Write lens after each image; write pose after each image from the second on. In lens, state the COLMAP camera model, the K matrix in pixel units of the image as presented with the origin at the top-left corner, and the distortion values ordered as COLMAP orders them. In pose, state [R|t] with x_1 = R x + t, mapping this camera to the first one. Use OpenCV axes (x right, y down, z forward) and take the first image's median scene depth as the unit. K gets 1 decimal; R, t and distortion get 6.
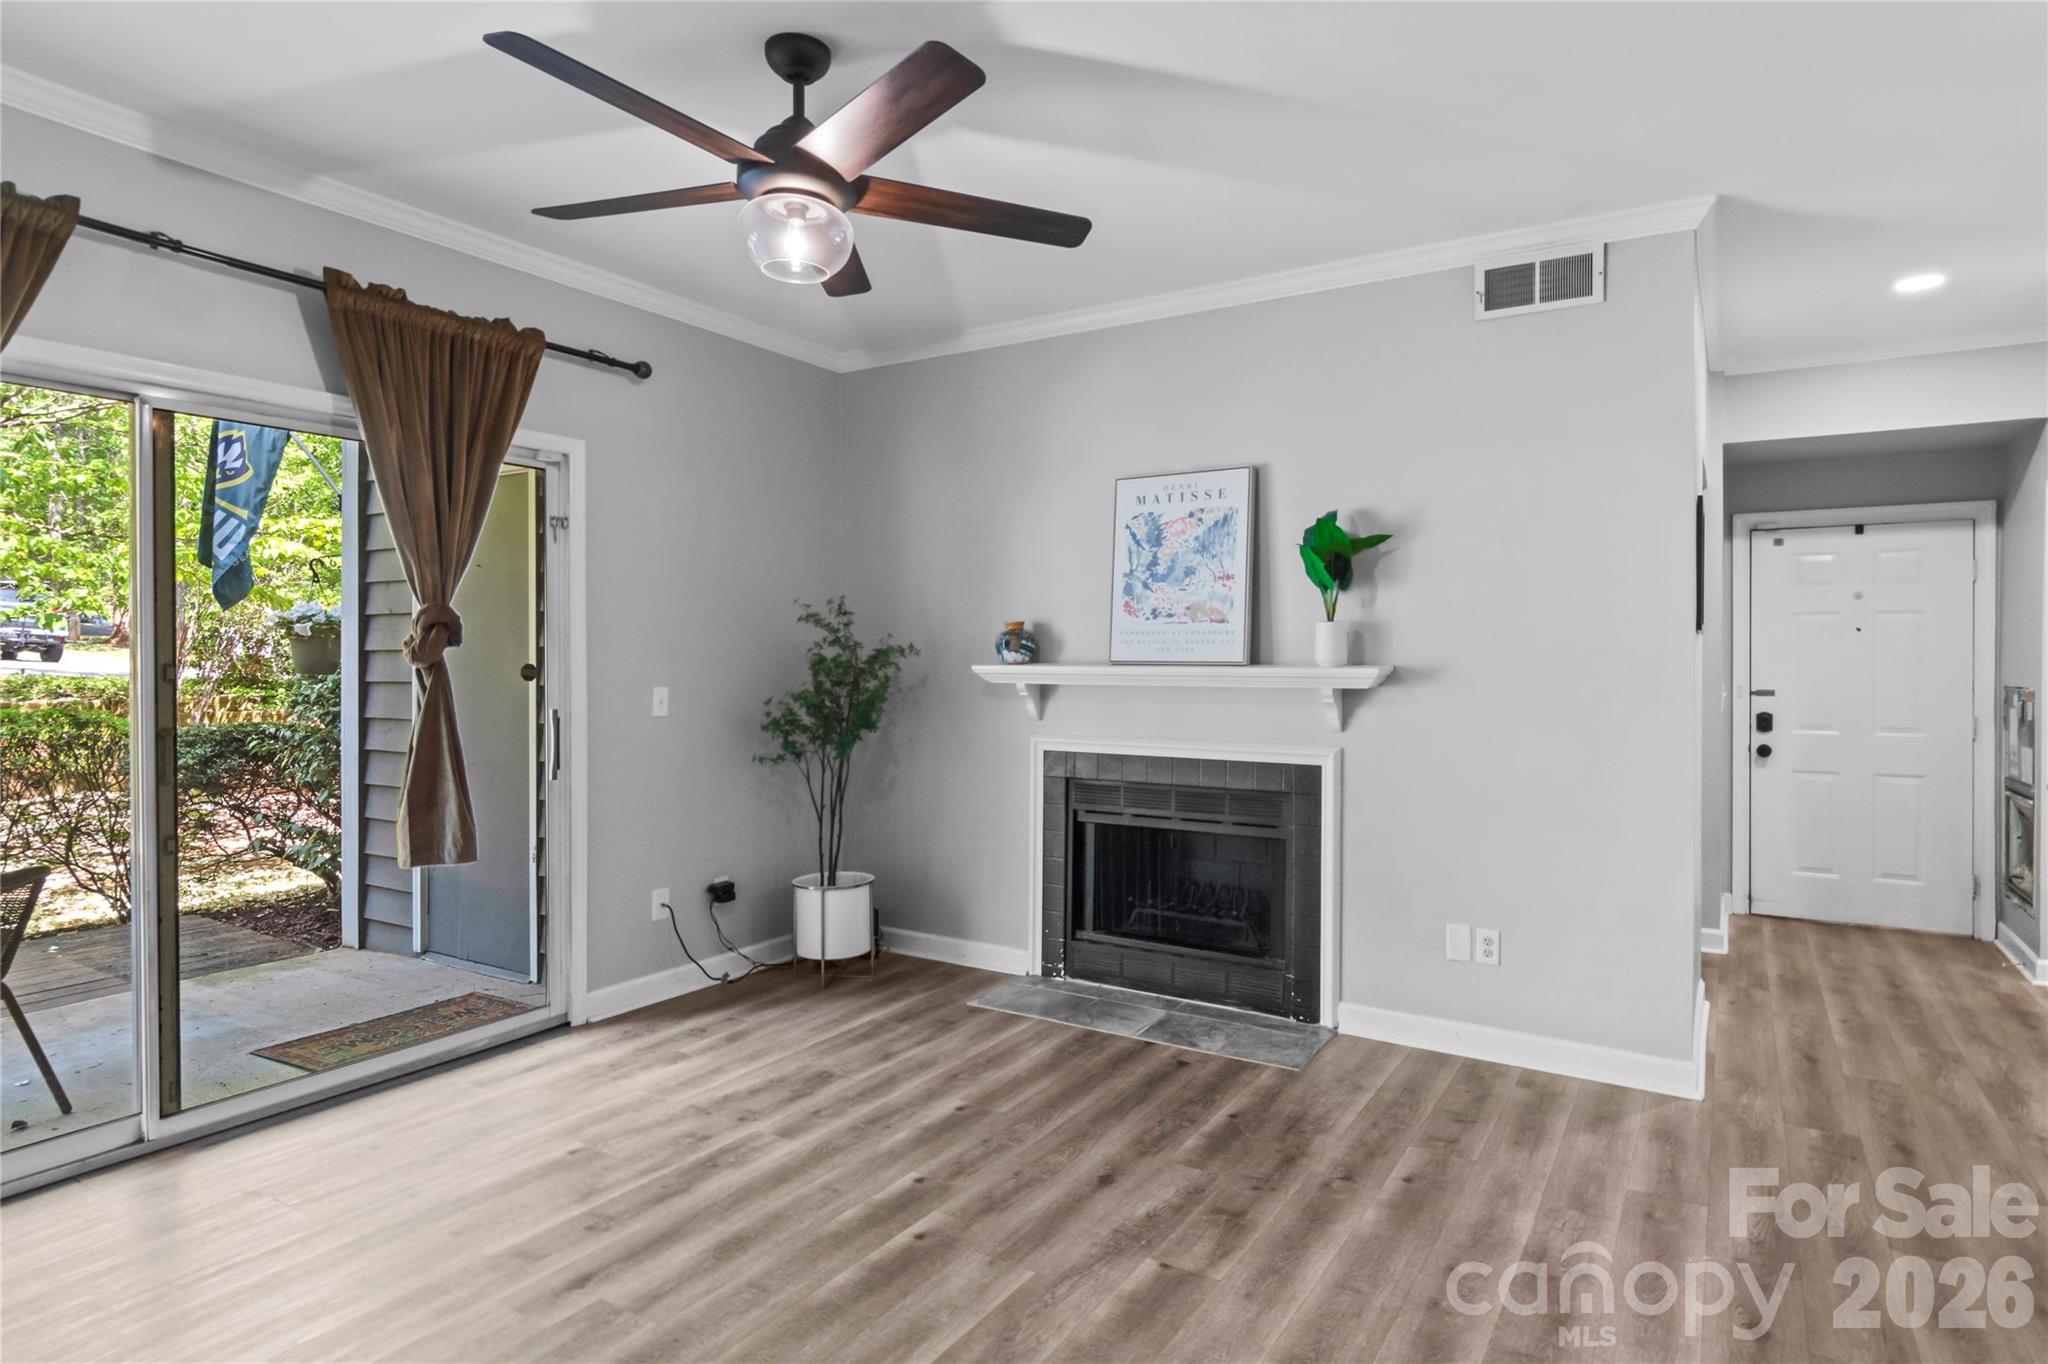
lens RADIAL K [[1113.2, 0, 1082.8], [0, 1113.2, 670.0], [0, 0, 1]] dist [0.001729, -0.001507]
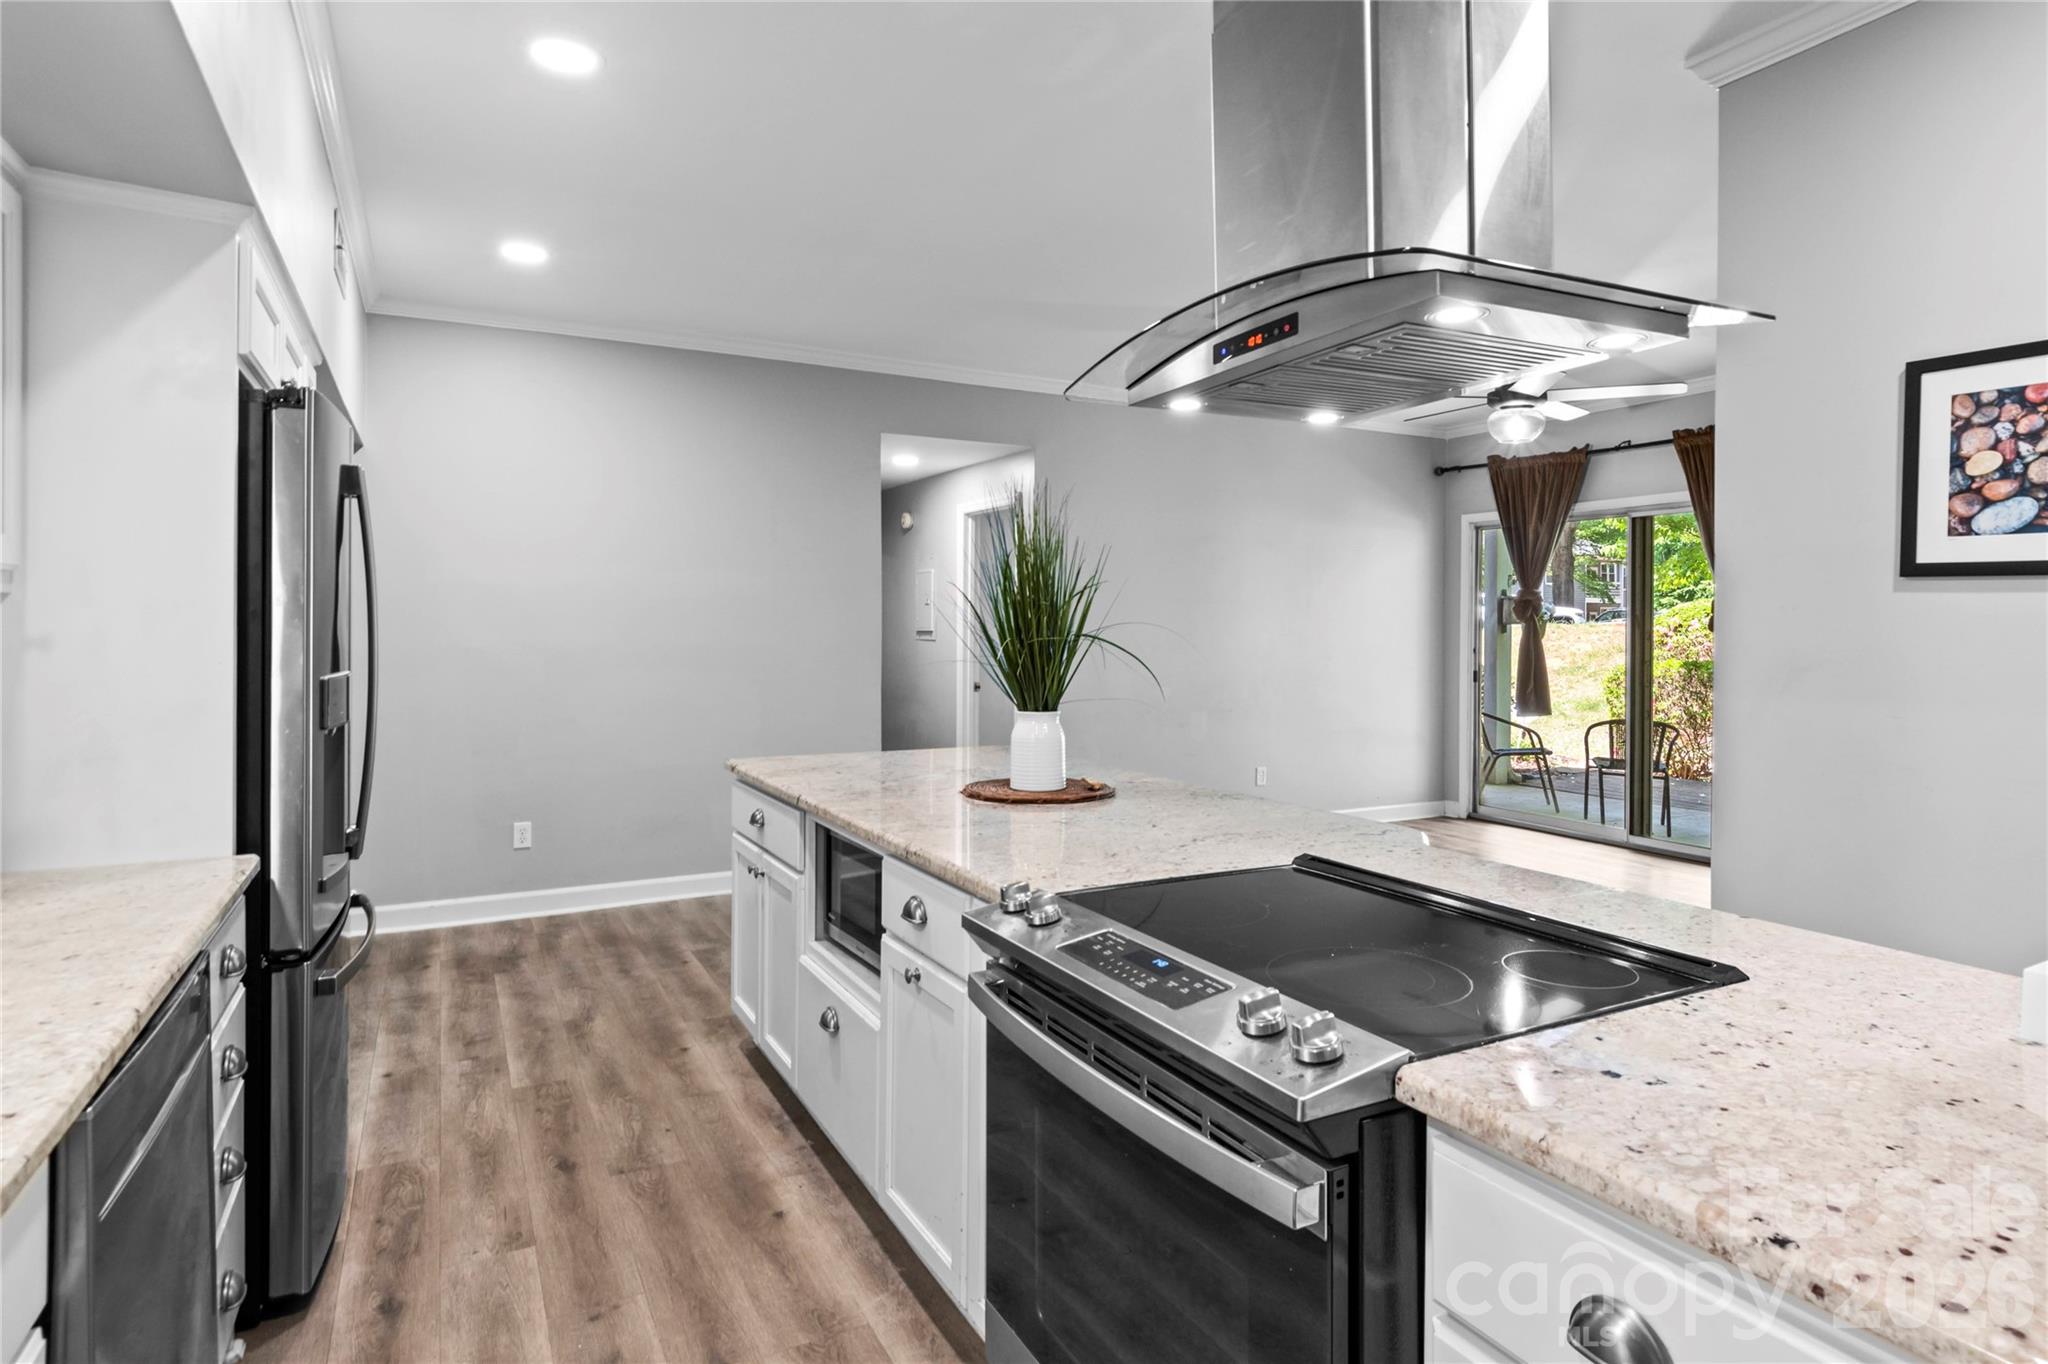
lens RADIAL K [[1122.4, 0, 1034.9], [0, 1122.4, 631.8], [0, 0, 1]] dist [0.002648, 0.000203]
pose [[-0.527978, -0.002094, -0.849256, 1.232772], [-0.015457, 0.999855, 0.007143, -0.001671], [0.849118, 0.016898, -0.527934, 0.828498]]
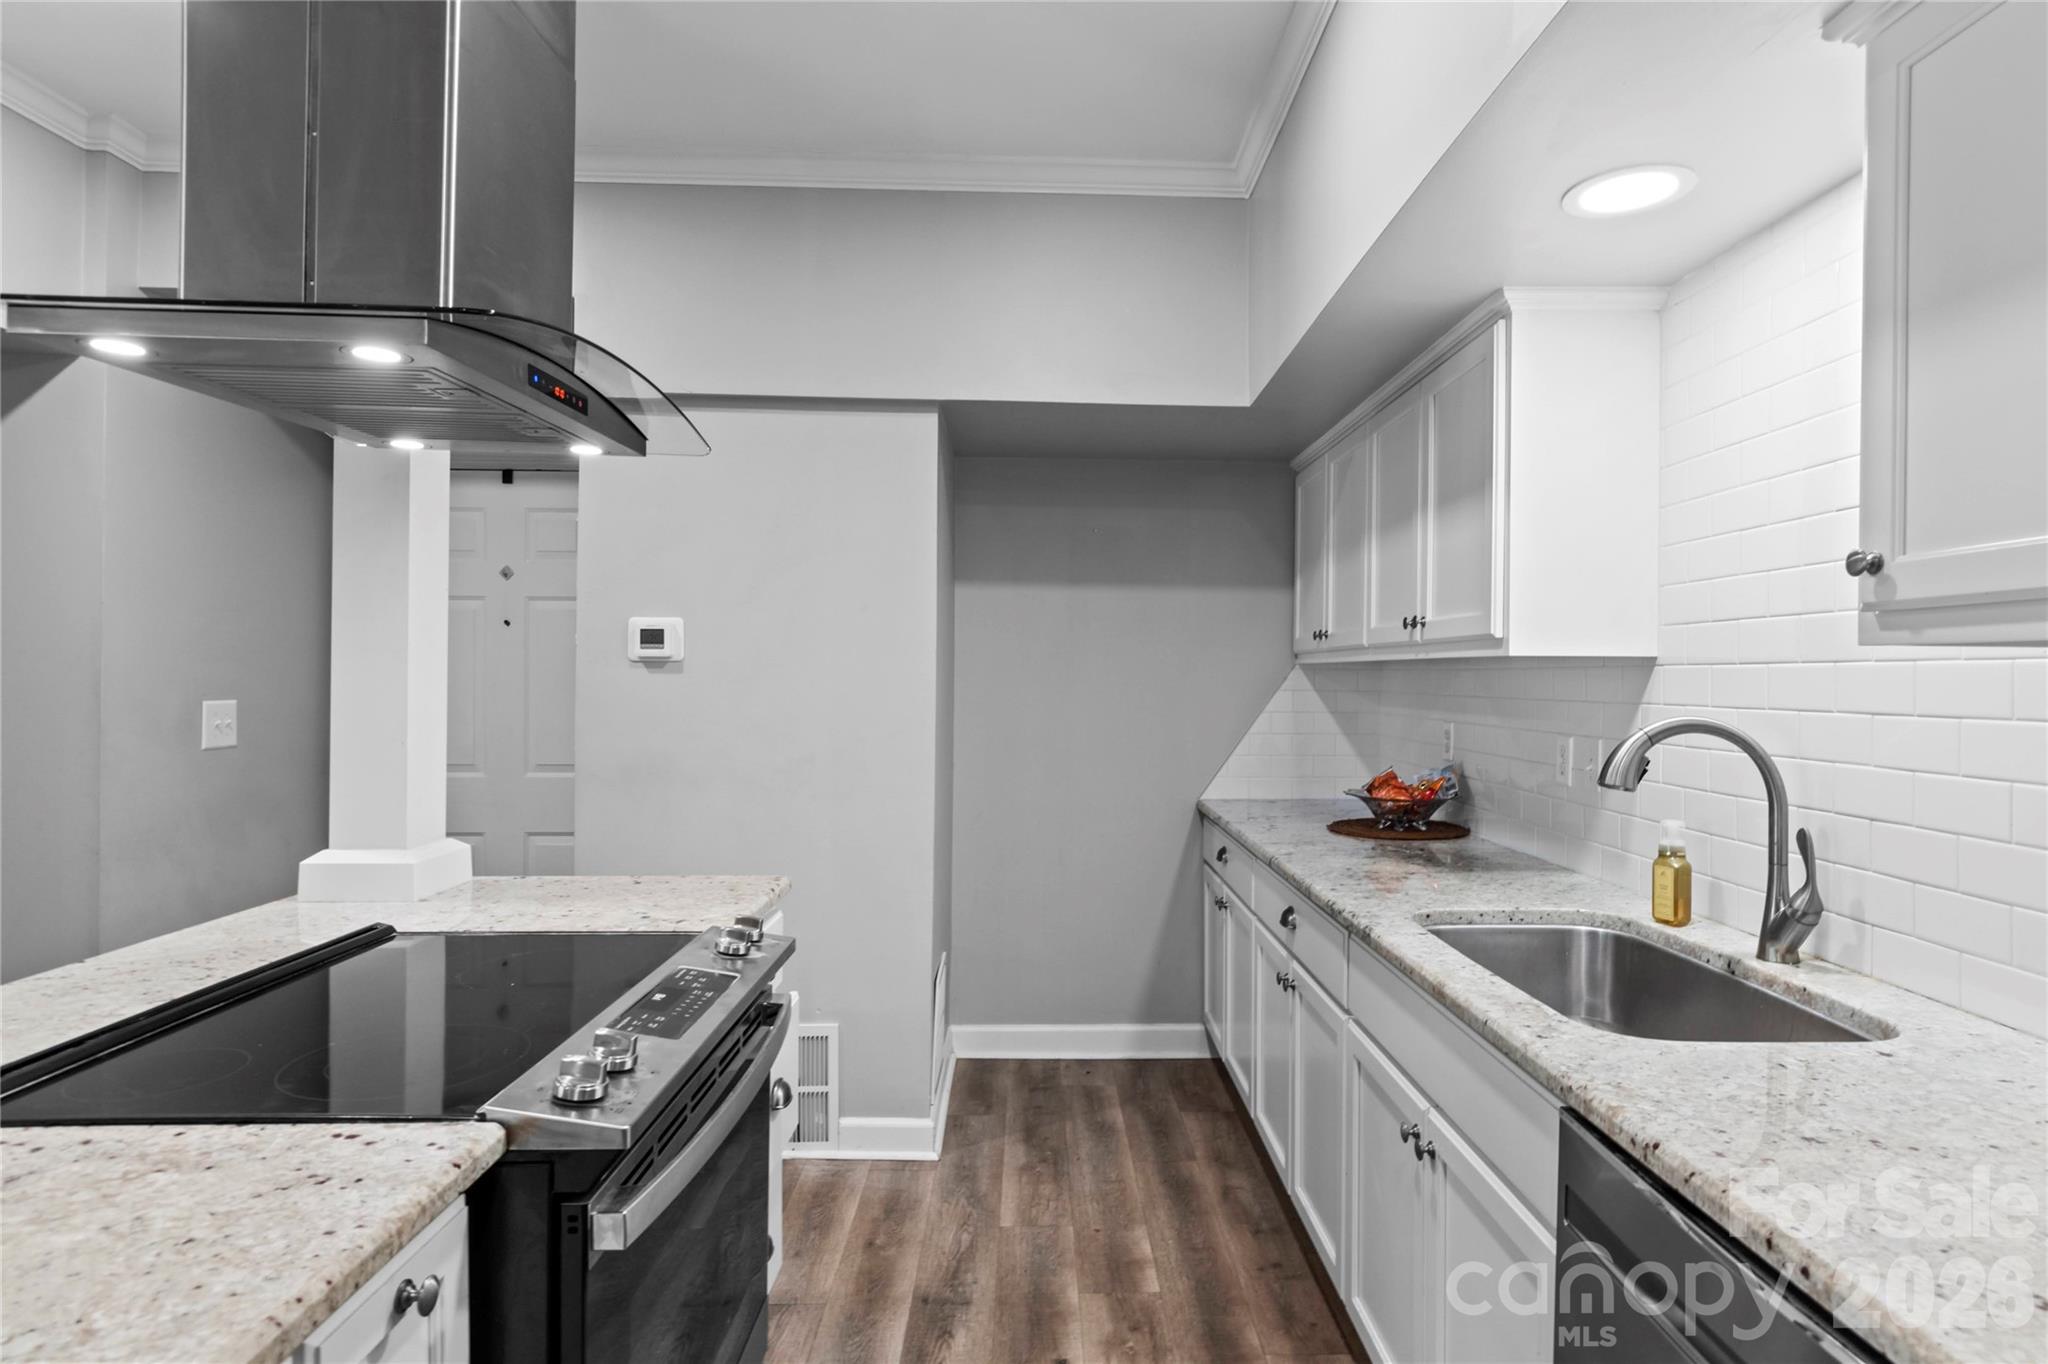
lens RADIAL K [[1098.7, 0, 1090.1], [0, 1098.7, 679.7], [0, 0, 1]] dist [-0.015562, -0.000280]
pose [[0.832987, 0.003193, 0.553283, 0.845446], [-0.001870, 0.999994, -0.002956, -0.000067], [-0.553289, 0.001428, 0.832988, 0.321179]]
